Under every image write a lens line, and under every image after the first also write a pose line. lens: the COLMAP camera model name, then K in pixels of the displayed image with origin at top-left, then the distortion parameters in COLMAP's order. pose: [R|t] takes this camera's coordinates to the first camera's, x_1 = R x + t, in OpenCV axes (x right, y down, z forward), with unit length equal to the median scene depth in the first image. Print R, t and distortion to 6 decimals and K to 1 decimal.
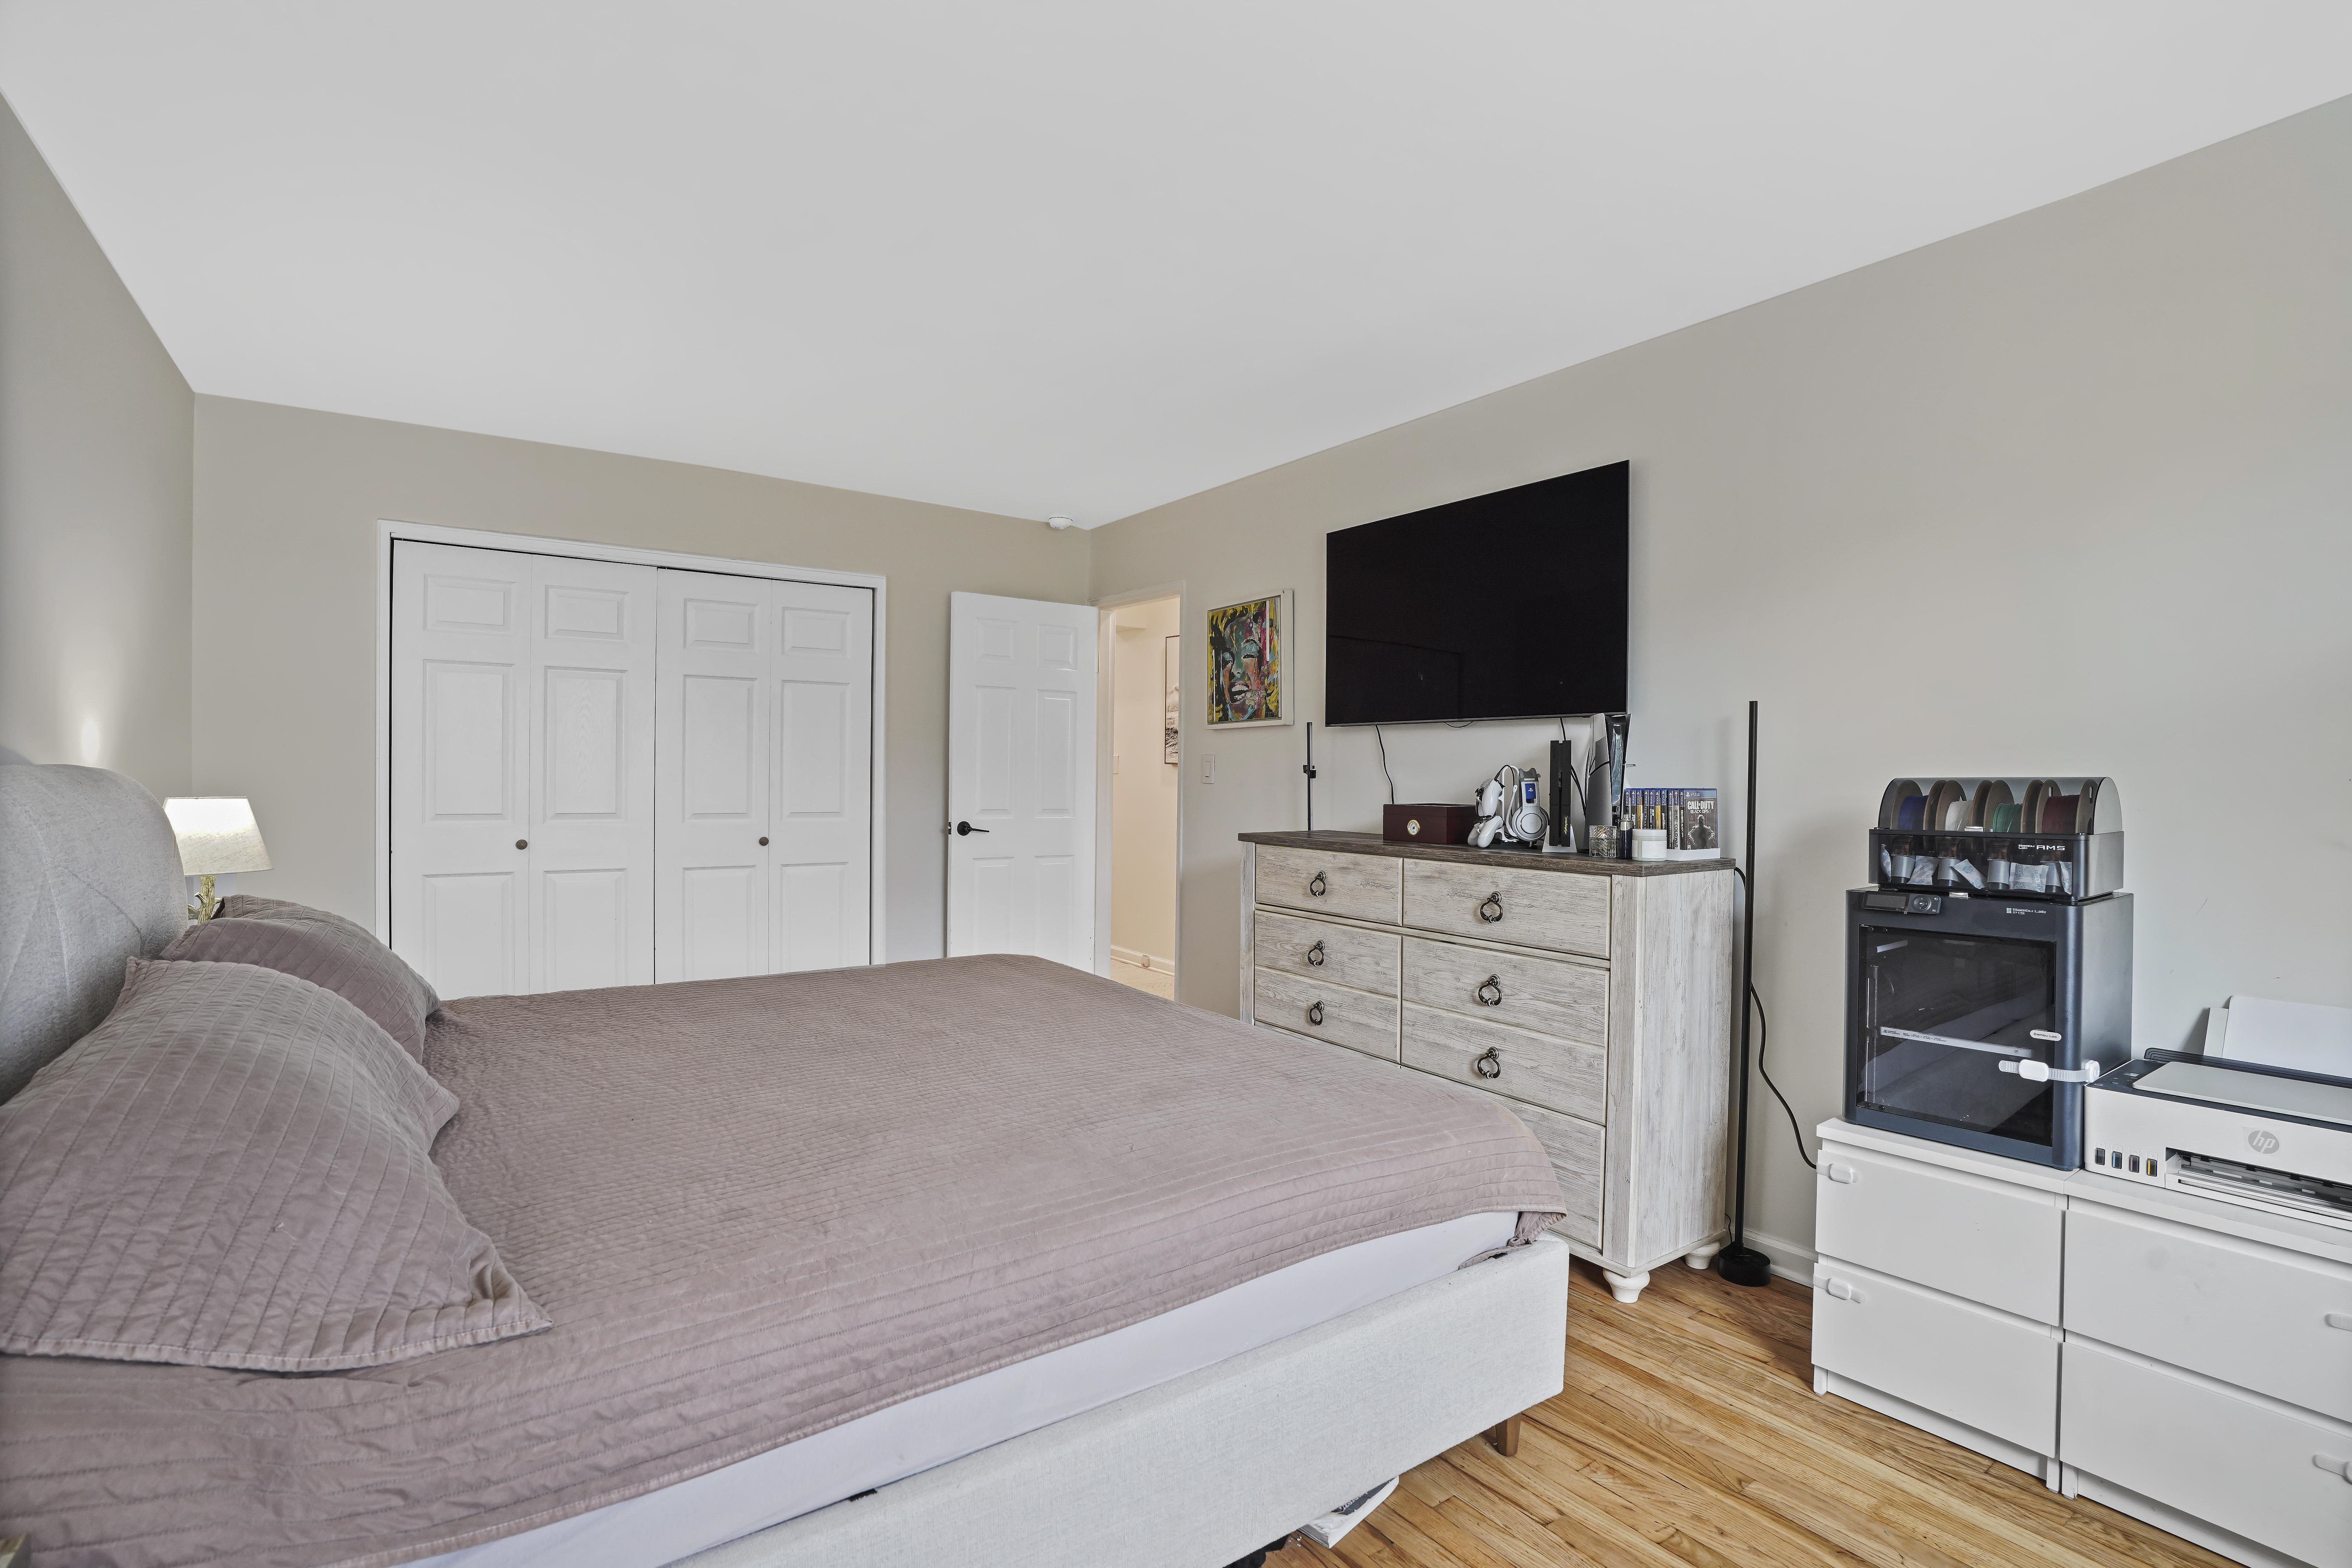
lens RADIAL K [[1106.6, 0, 1193.2], [0, 1106.6, 794.4], [0, 0, 1]] dist [-0.060505, 0.029754]
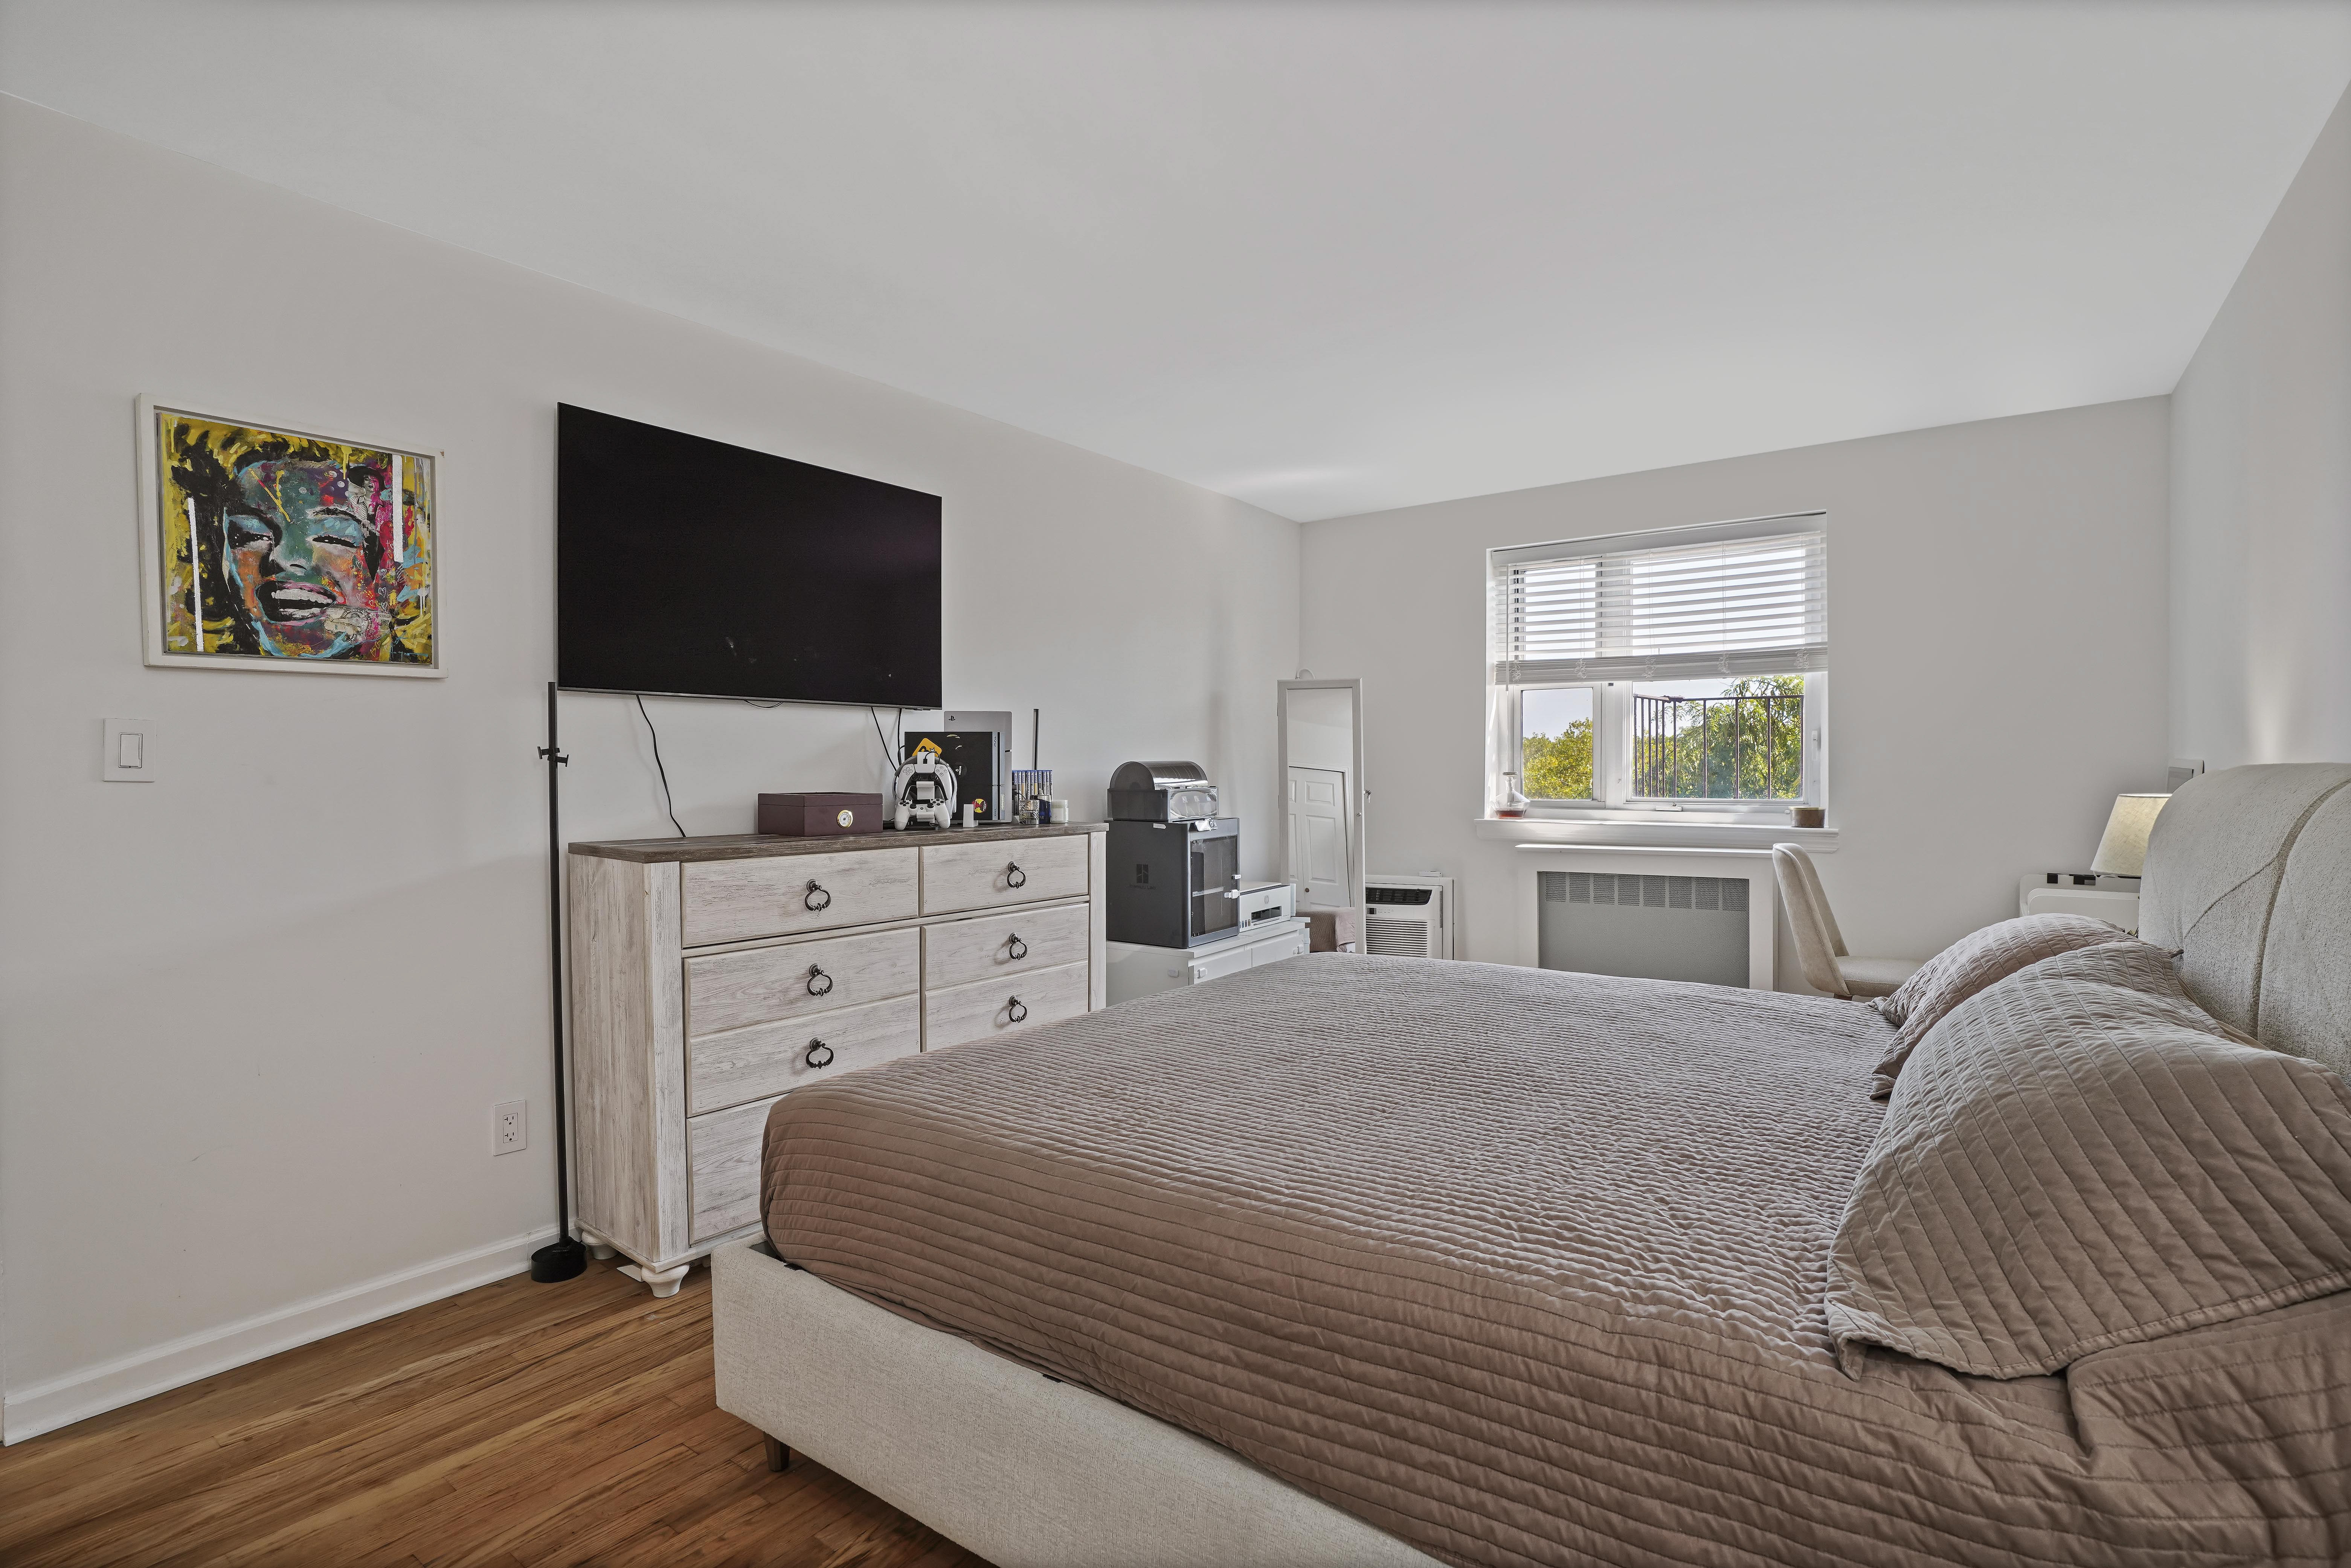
lens RADIAL K [[1106.1, 0, 1192.7], [0, 1106.1, 794.4], [0, 0, 1]] dist [-0.060505, 0.029754]
pose [[-0.307779, -0.031837, 0.950925, -0.672270], [0.017090, 0.999094, 0.038981, -0.017984], [-0.951304, 0.028249, -0.306956, 0.893697]]
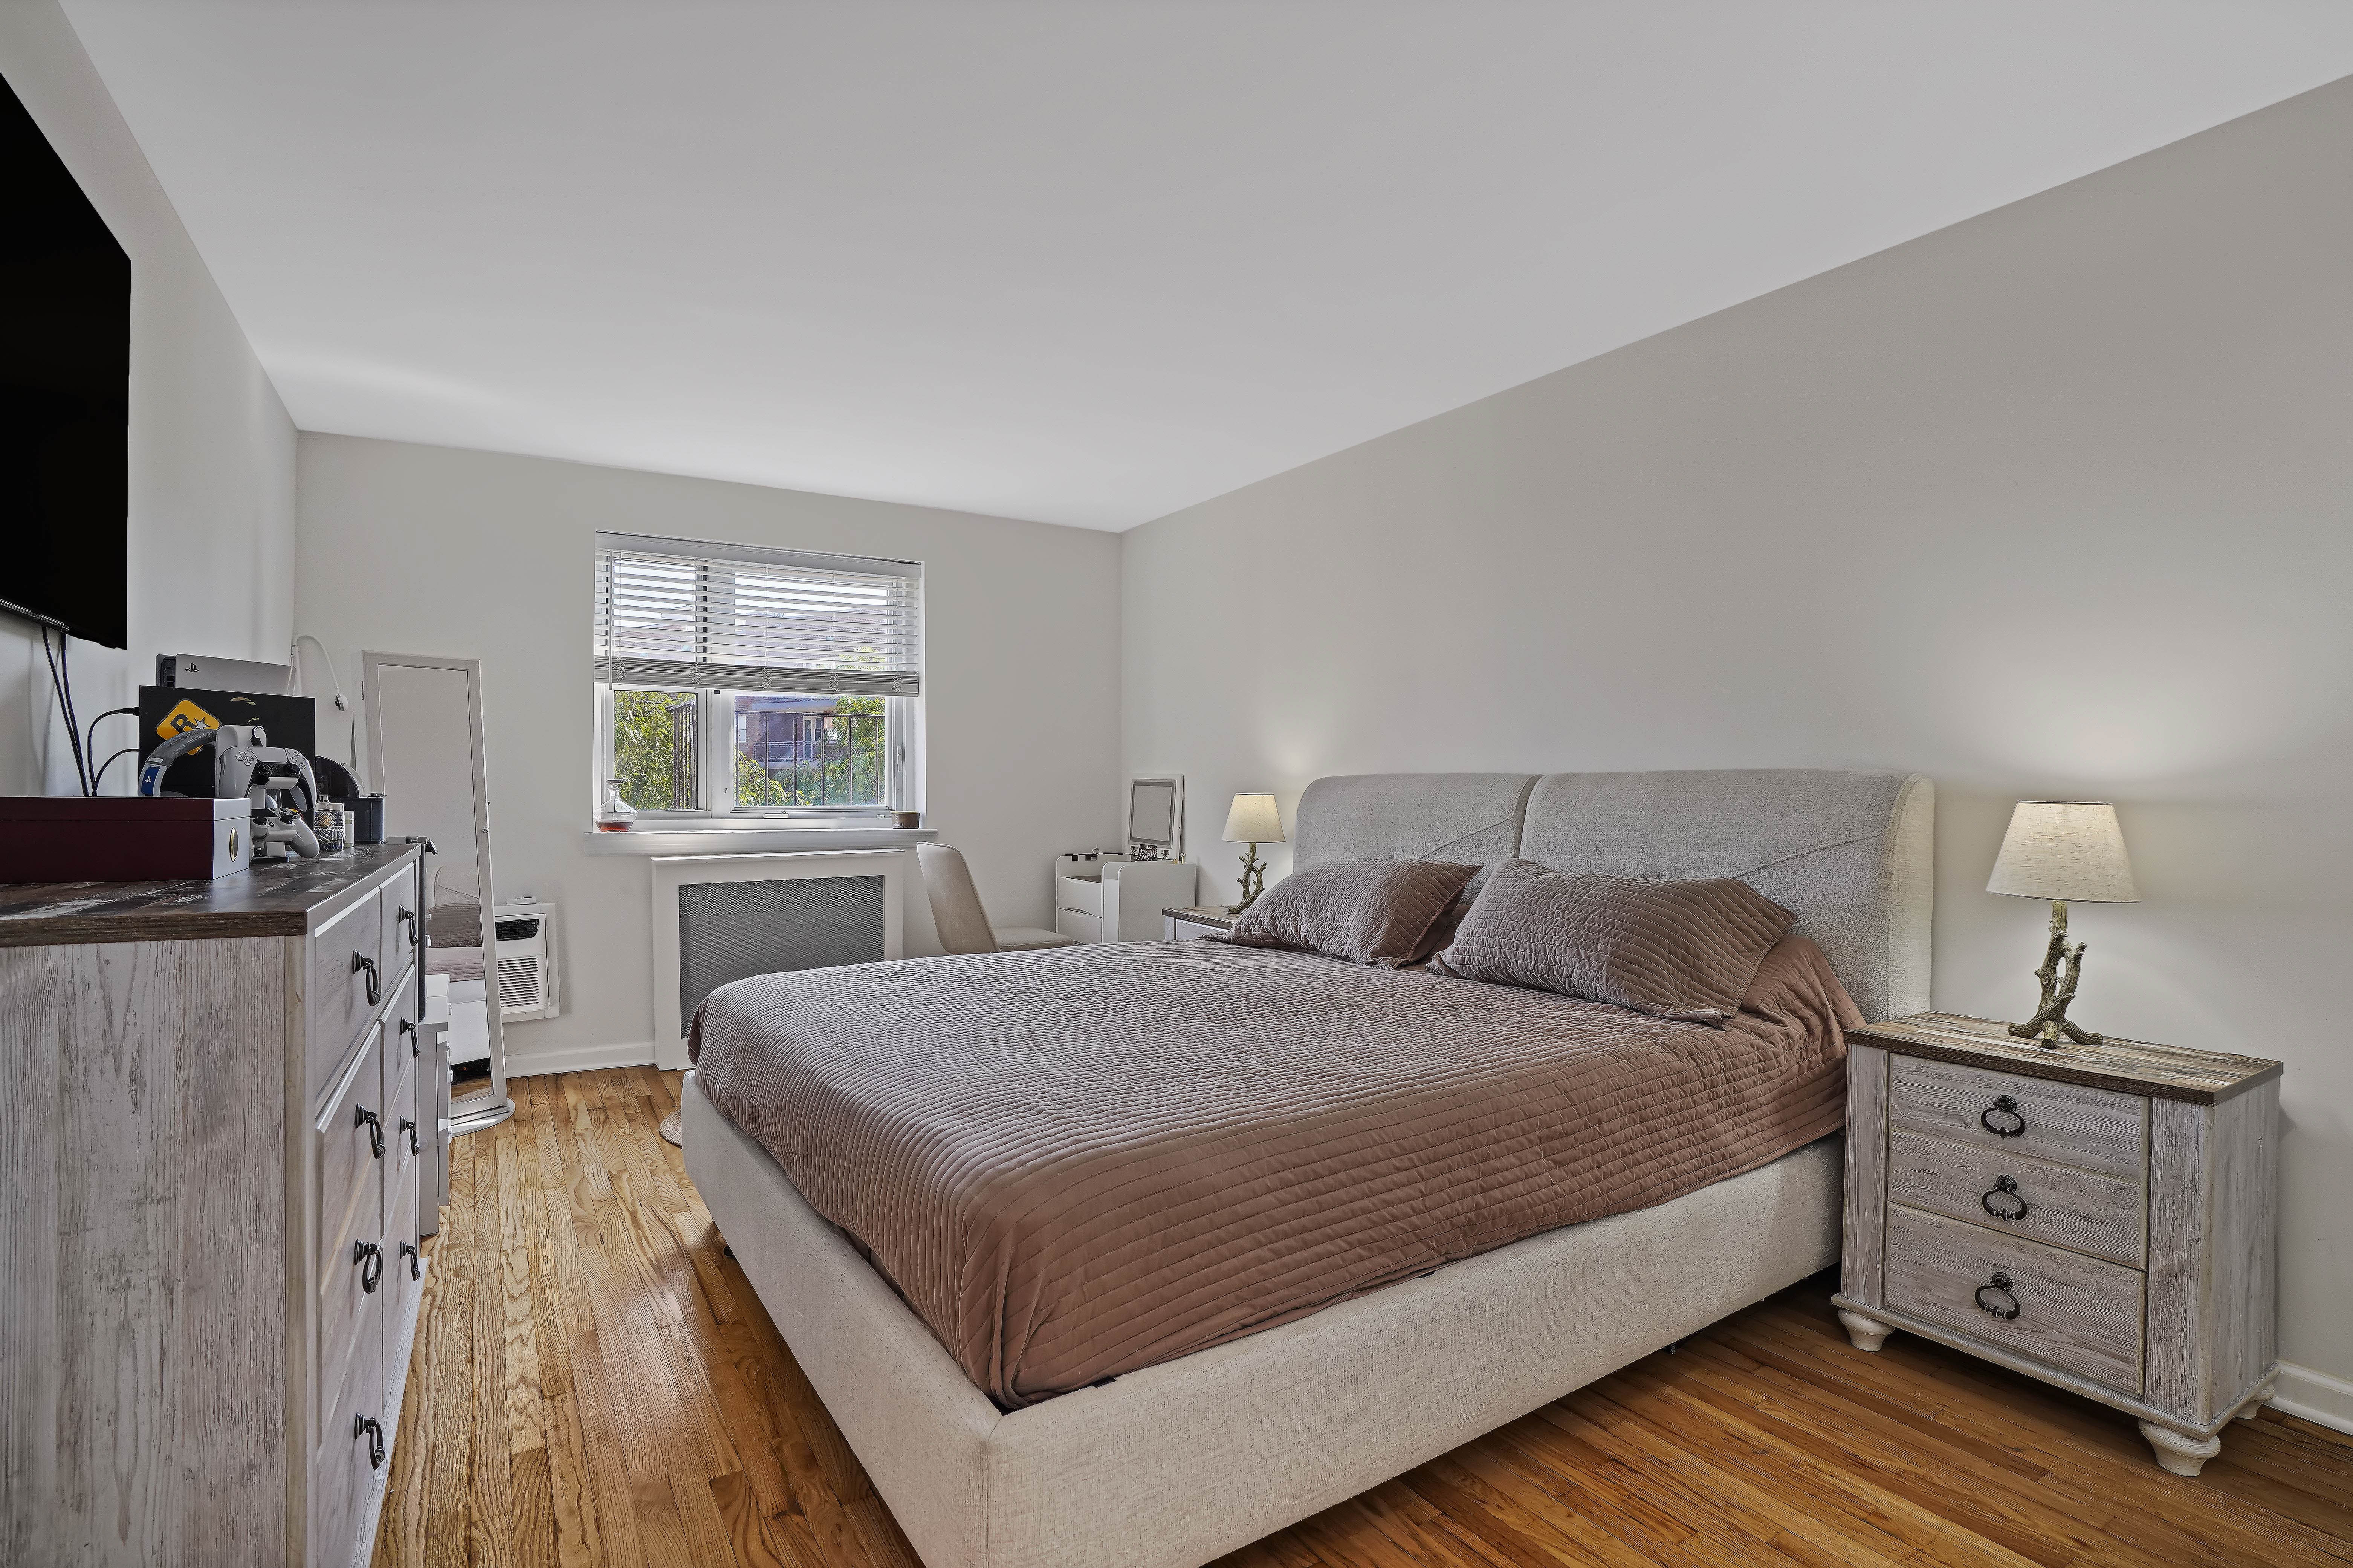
lens RADIAL K [[1113.8, 0, 1232.6], [0, 1113.8, 783.1], [0, 0, 1]] dist [-0.079619, 0.030550]
pose [[-0.998551, -0.012402, 0.052364, -0.238972], [-0.011689, 0.999835, 0.013915, -0.006767], [-0.052528, 0.013283, -0.998531, 1.282912]]
